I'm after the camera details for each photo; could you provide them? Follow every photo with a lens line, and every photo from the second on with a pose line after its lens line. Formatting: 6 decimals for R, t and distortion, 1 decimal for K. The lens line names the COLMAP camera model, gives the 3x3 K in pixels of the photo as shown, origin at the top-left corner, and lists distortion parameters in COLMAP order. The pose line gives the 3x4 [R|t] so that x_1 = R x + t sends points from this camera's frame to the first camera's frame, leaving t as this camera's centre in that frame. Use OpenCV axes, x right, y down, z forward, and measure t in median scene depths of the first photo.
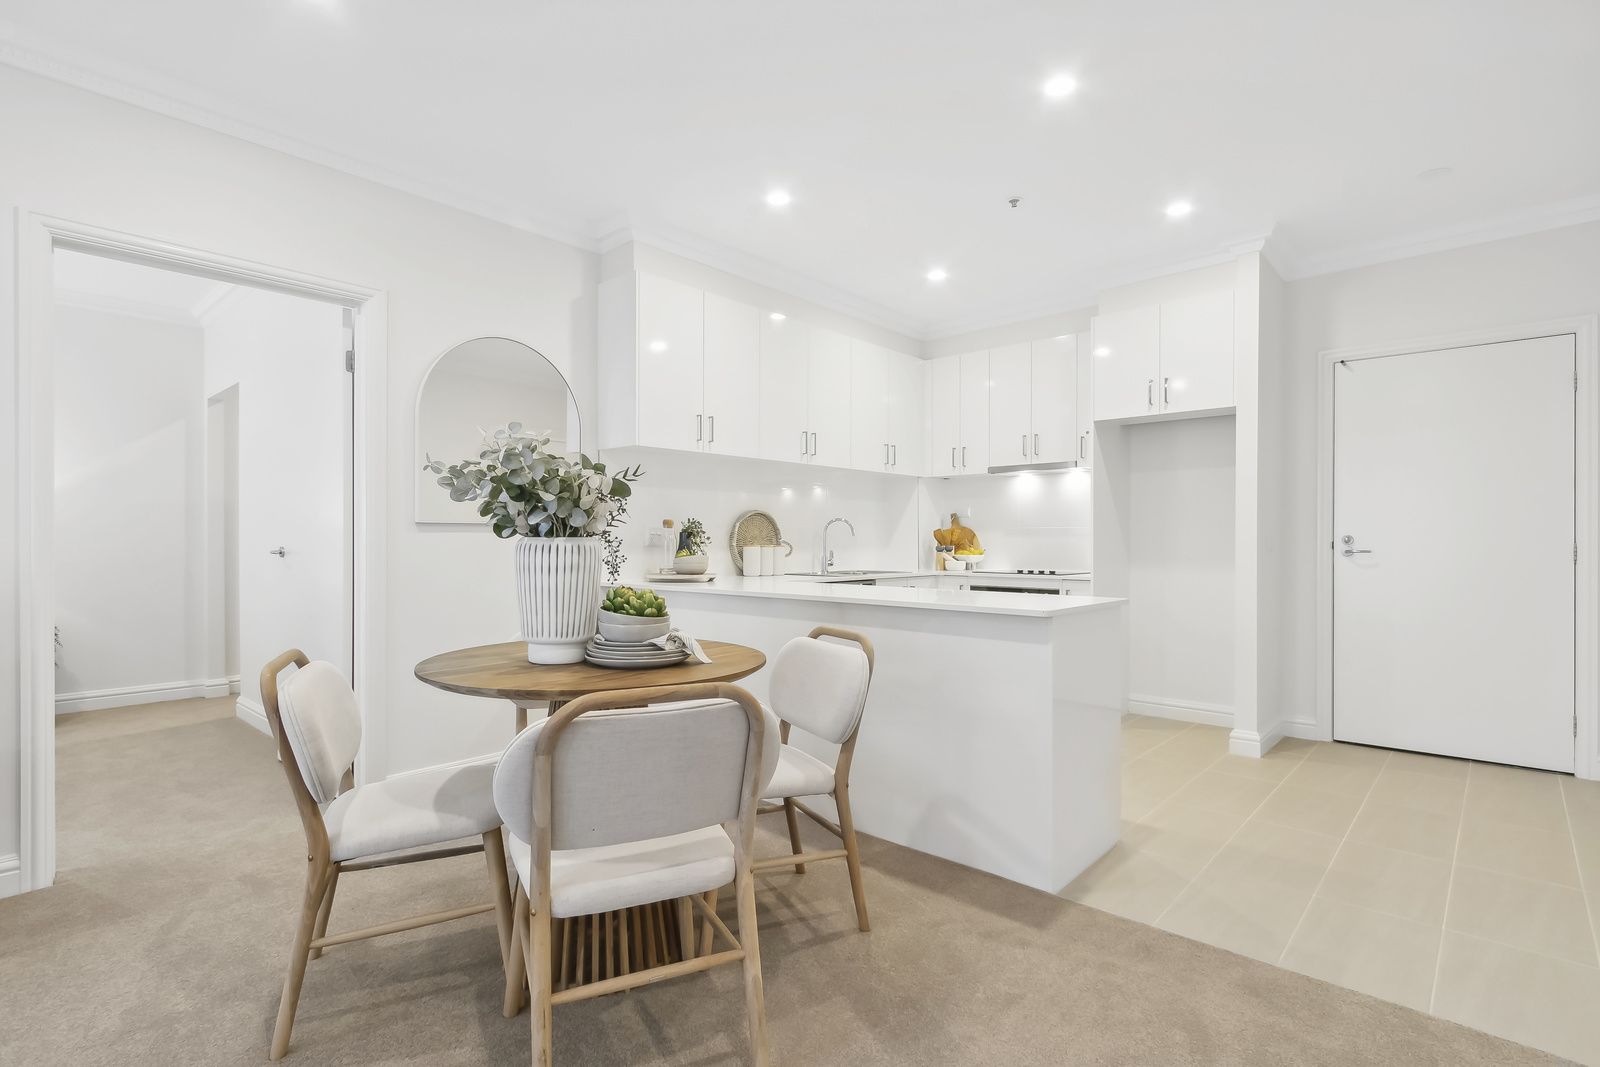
lens RADIAL K [[776.1, 0, 789.6], [0, 776.1, 540.1], [0, 0, 1]] dist [0.001478, -0.004134]
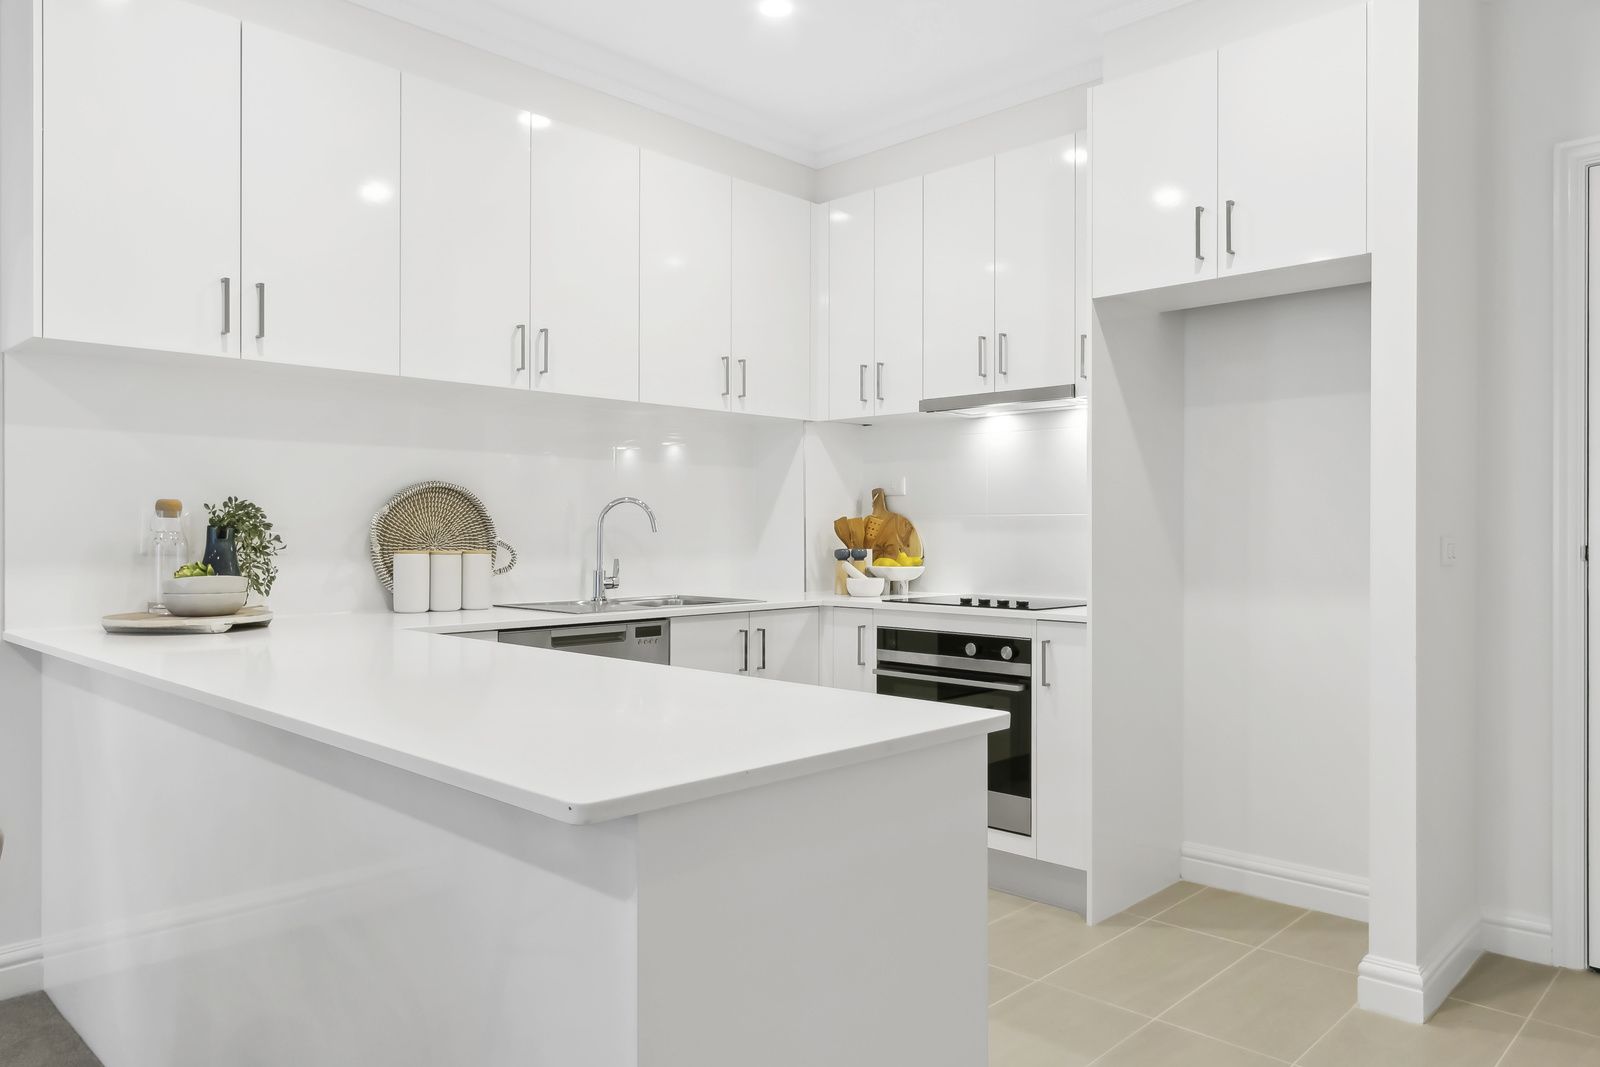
lens RADIAL K [[1108.0, 0, 786.2], [0, 1108.0, 528.7], [0, 0, 1]] dist [0.005595, -0.004691]
pose [[0.999789, -0.000369, -0.020540, 0.193523], [0.000337, 0.999999, -0.001555, -0.006210], [0.020540, 0.001548, 0.999788, 0.268511]]
